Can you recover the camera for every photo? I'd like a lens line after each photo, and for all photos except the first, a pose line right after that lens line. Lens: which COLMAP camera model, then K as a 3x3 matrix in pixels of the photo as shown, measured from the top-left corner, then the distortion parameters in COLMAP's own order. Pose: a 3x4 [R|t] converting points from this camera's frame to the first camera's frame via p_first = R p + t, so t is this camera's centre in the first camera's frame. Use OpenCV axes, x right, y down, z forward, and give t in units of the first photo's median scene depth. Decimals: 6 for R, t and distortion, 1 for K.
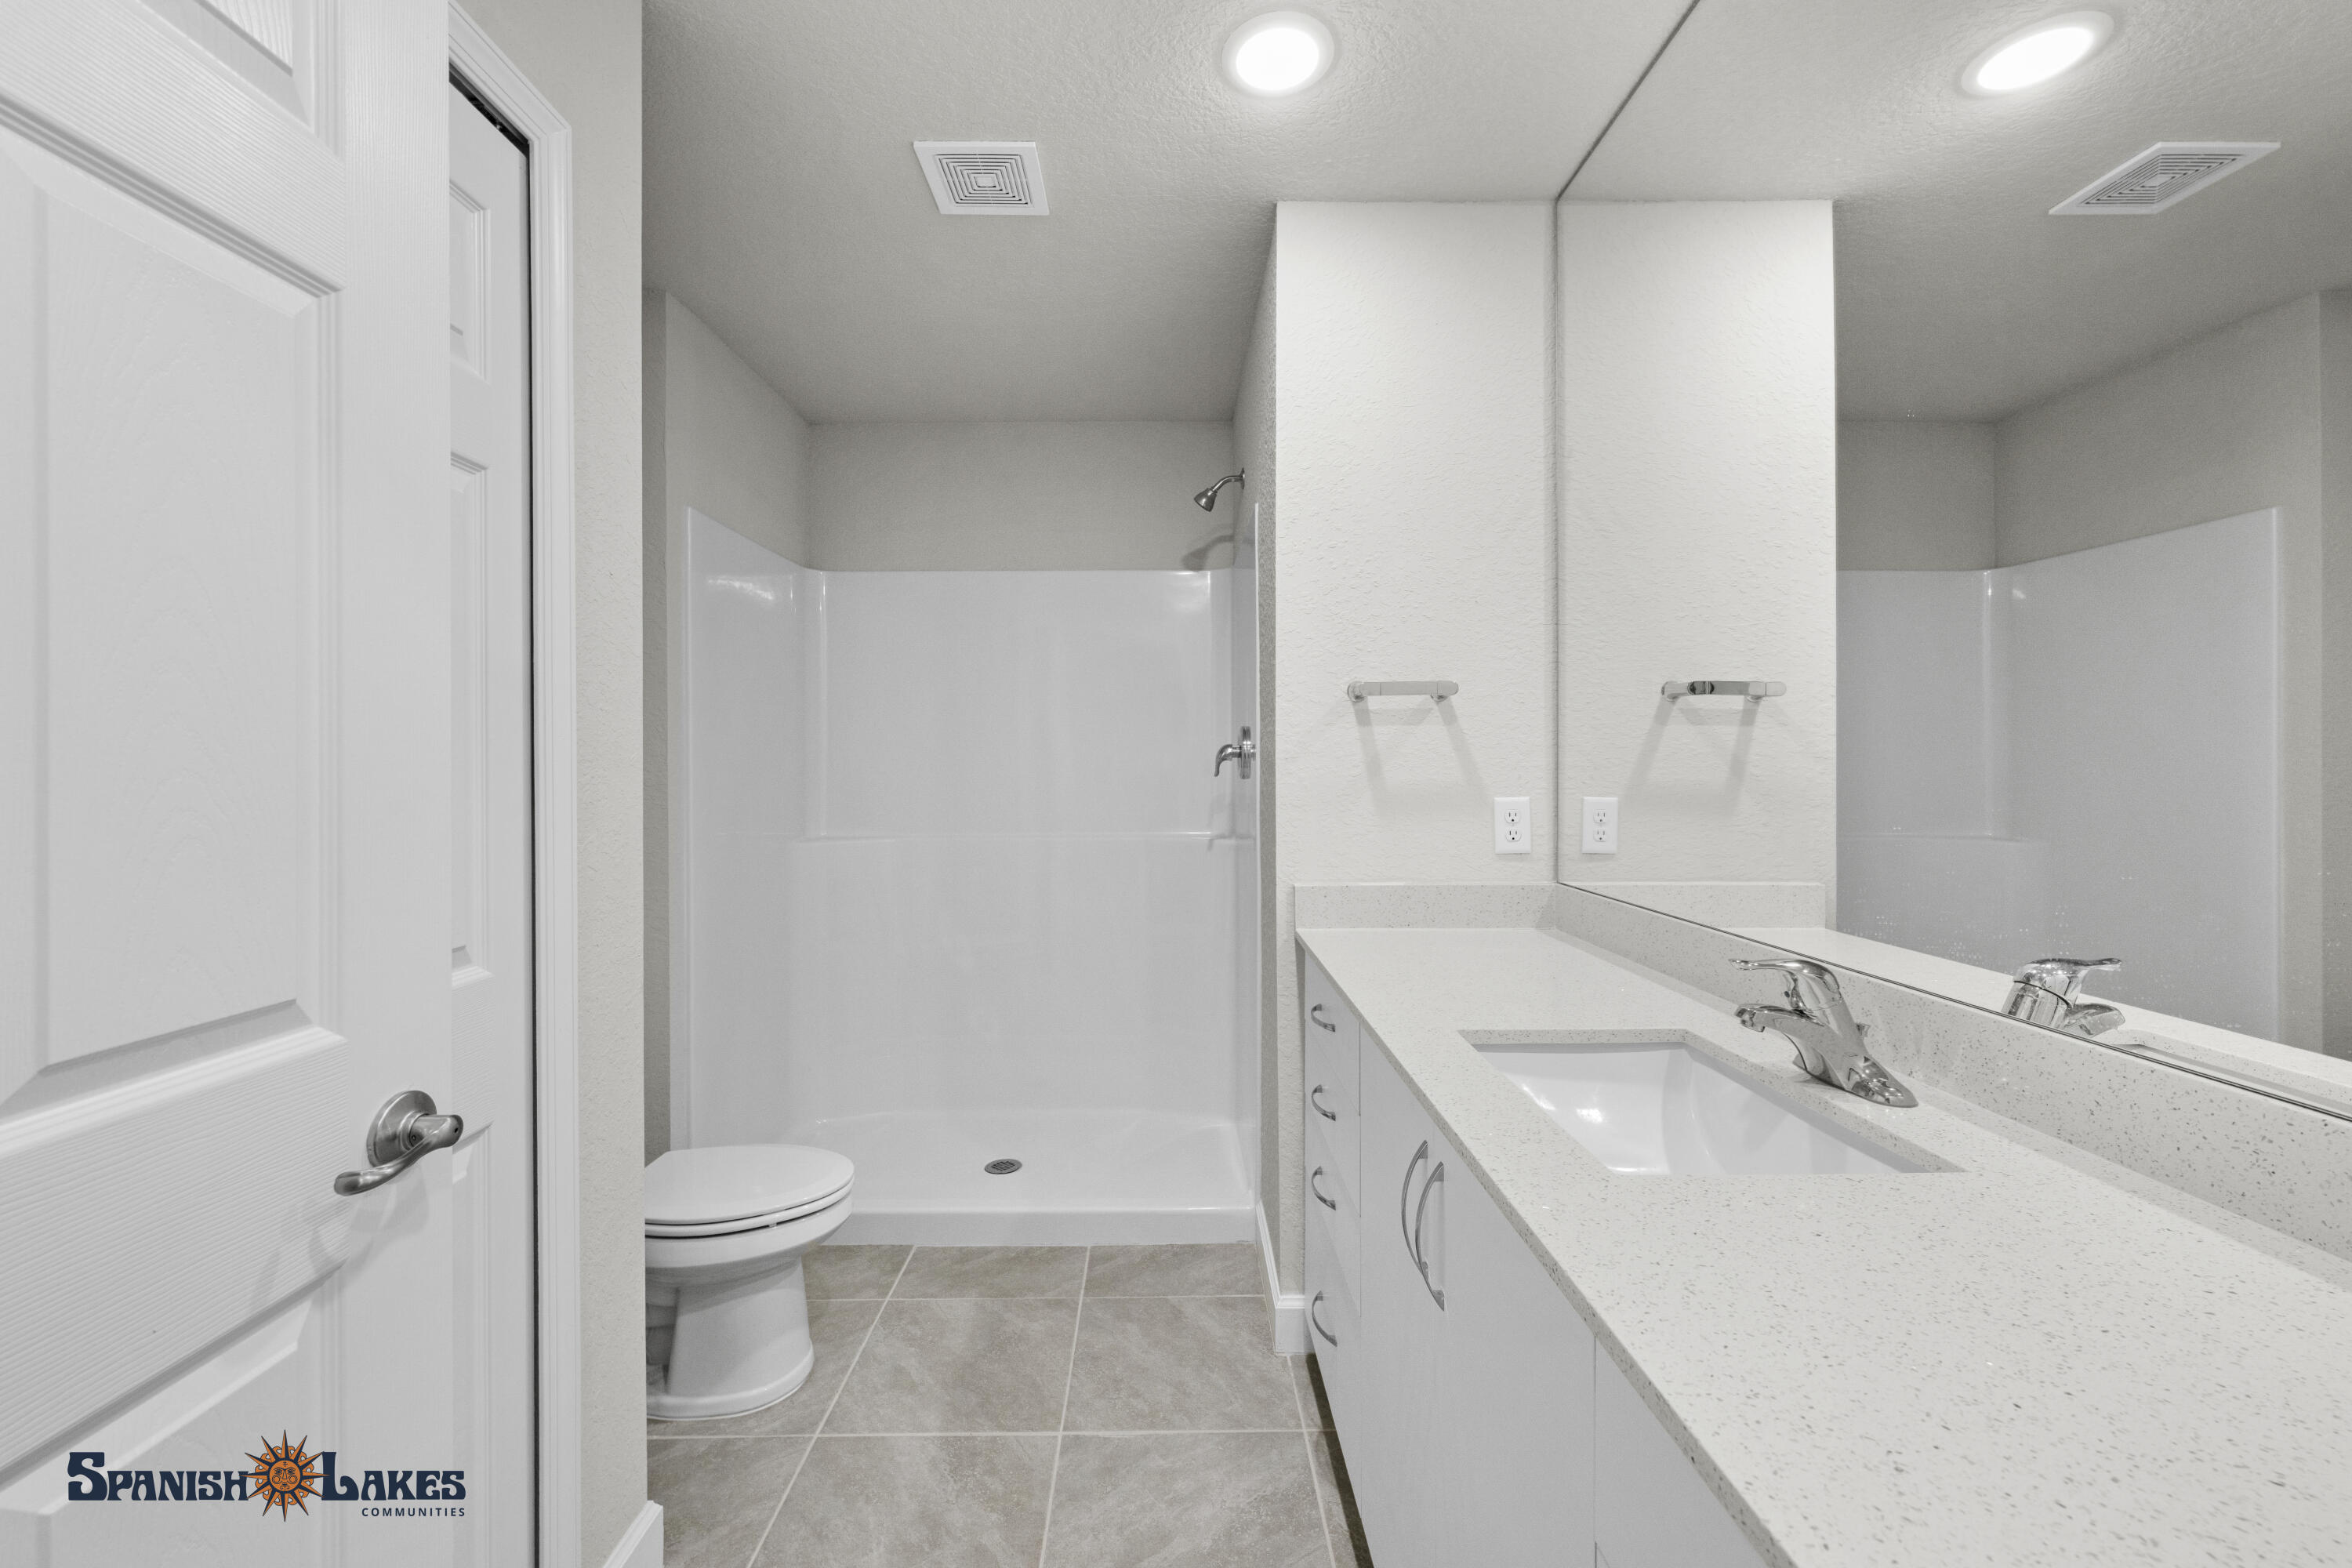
lens RADIAL K [[929.9, 0, 1164.5], [0, 929.9, 770.2], [0, 0, 1]] dist [-0.000651, -0.000234]
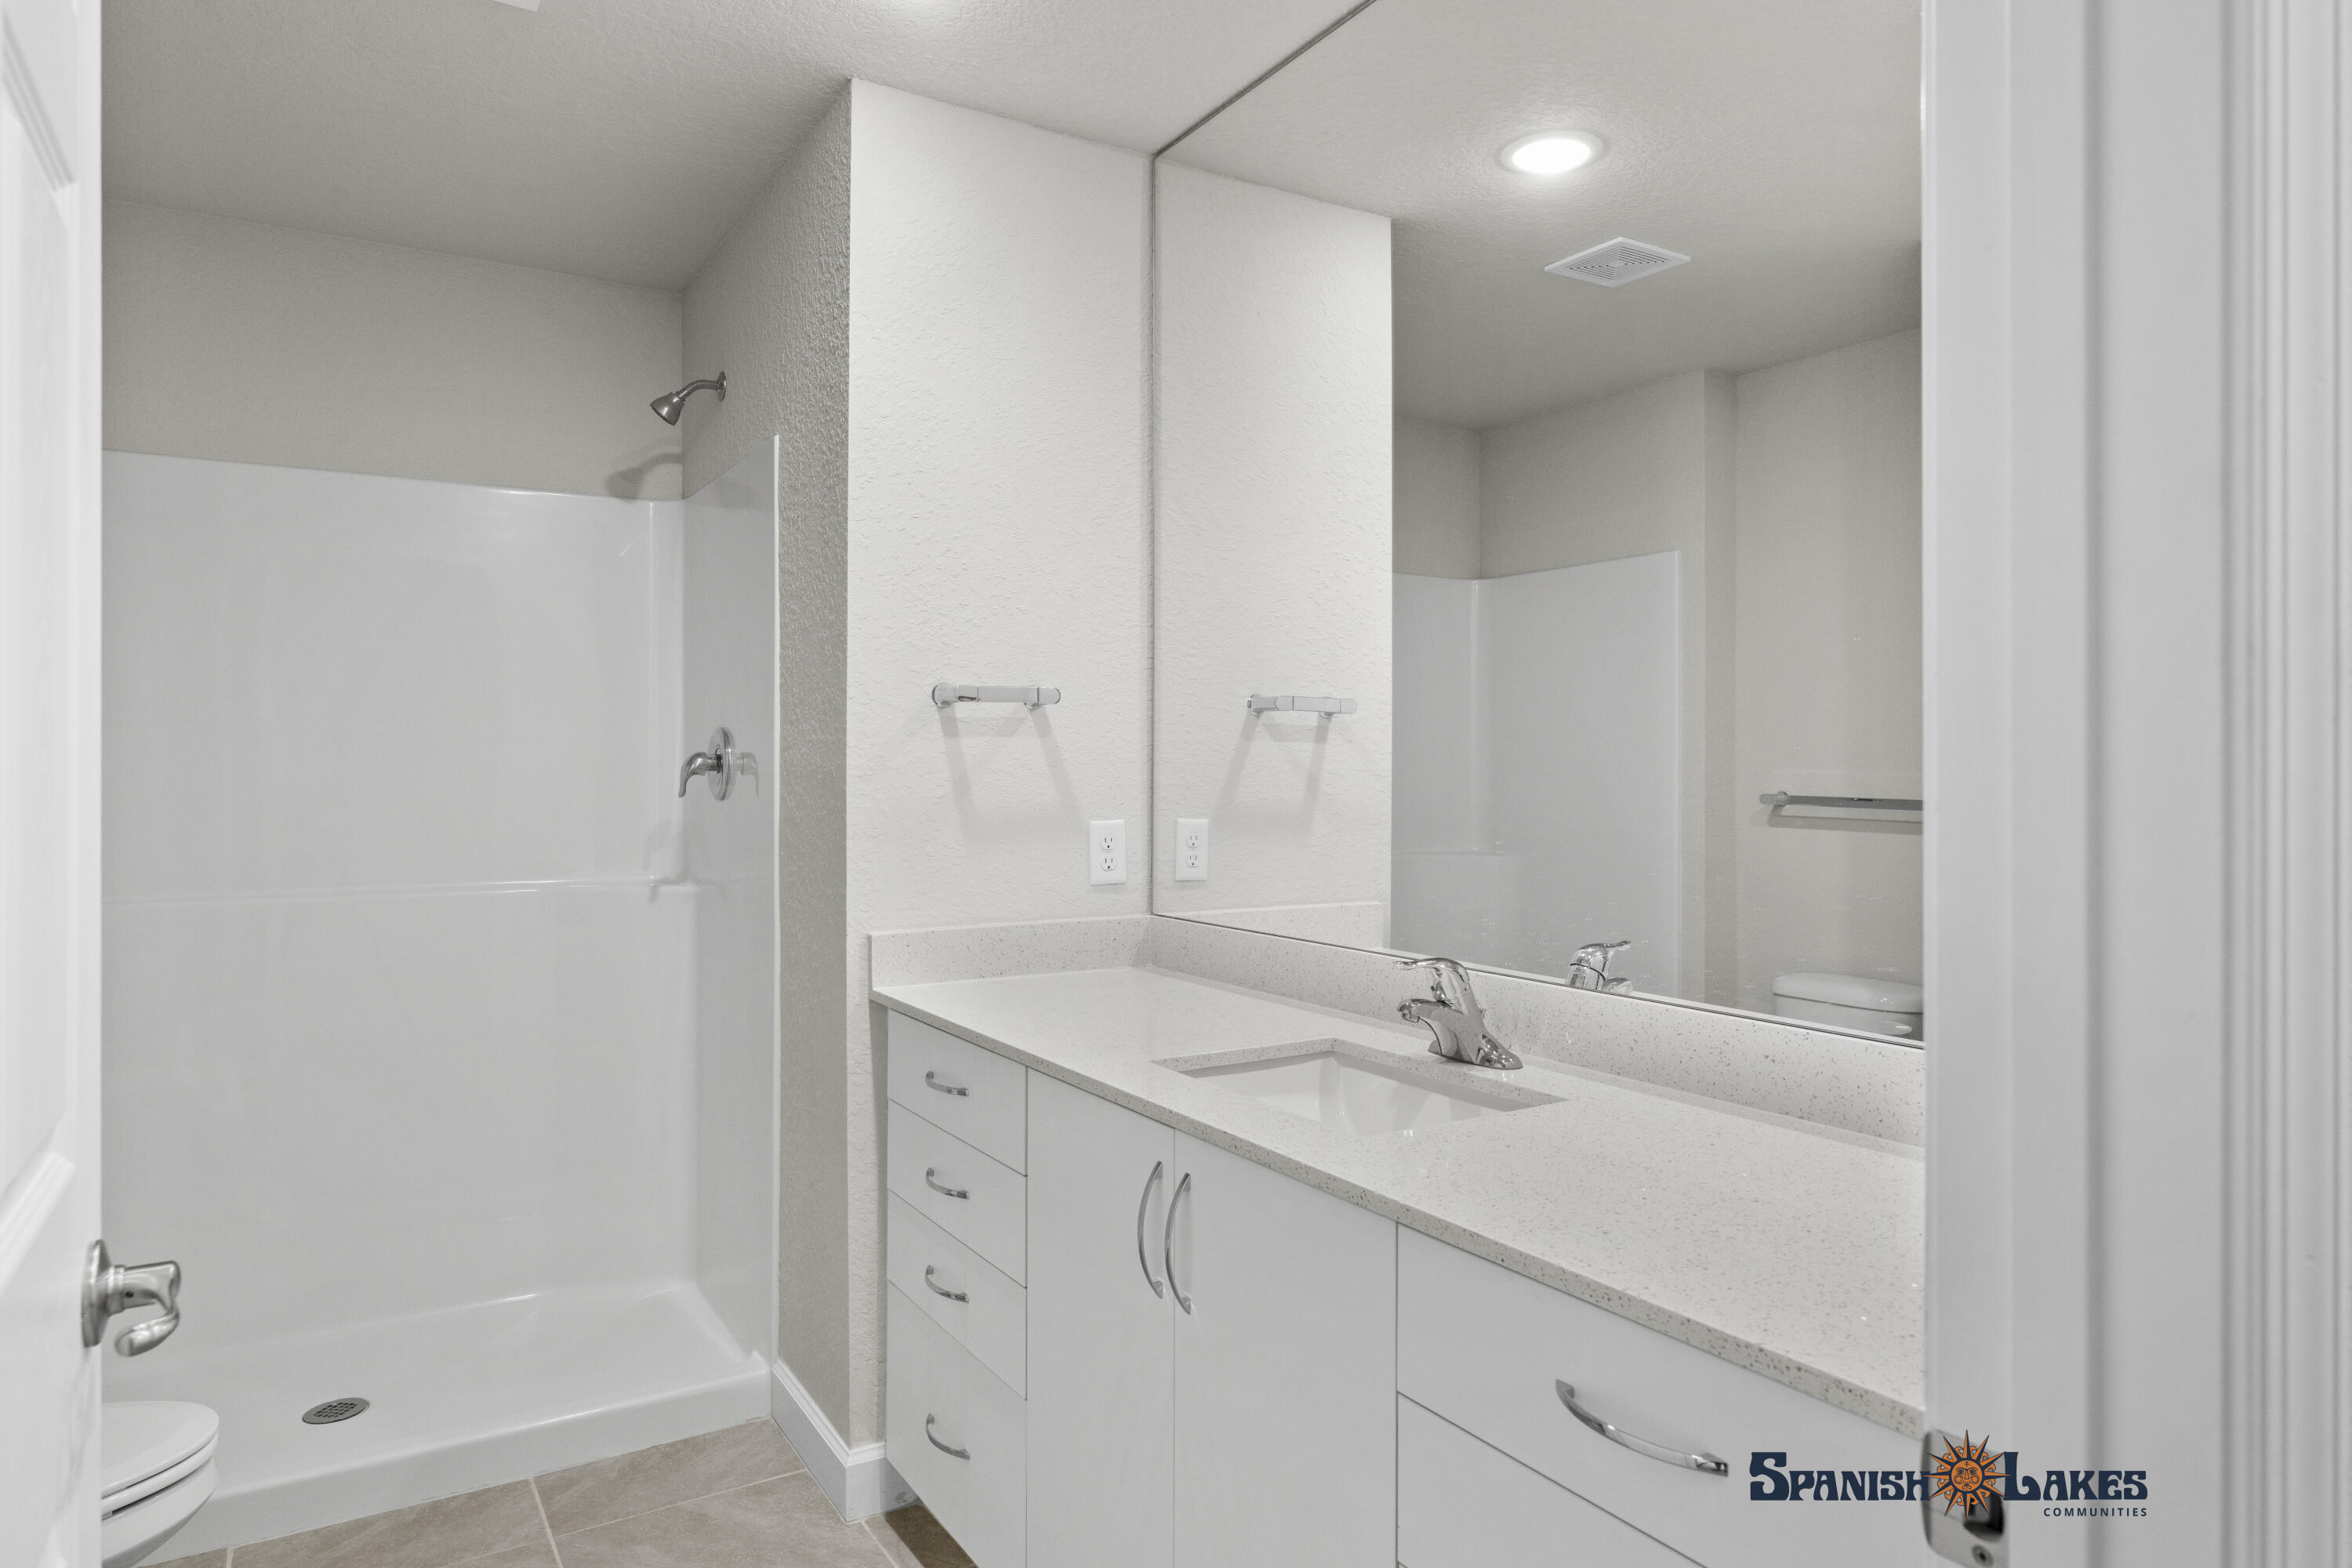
lens RADIAL K [[1360.7, 0, 1182.3], [0, 1360.7, 790.1], [0, 0, 1]] dist [-0.003894, -0.001594]
pose [[0.856354, -0.004679, 0.516369, -0.232699], [0.000818, 0.999970, 0.007705, -0.009368], [-0.516389, -0.006176, 0.856332, -0.141876]]
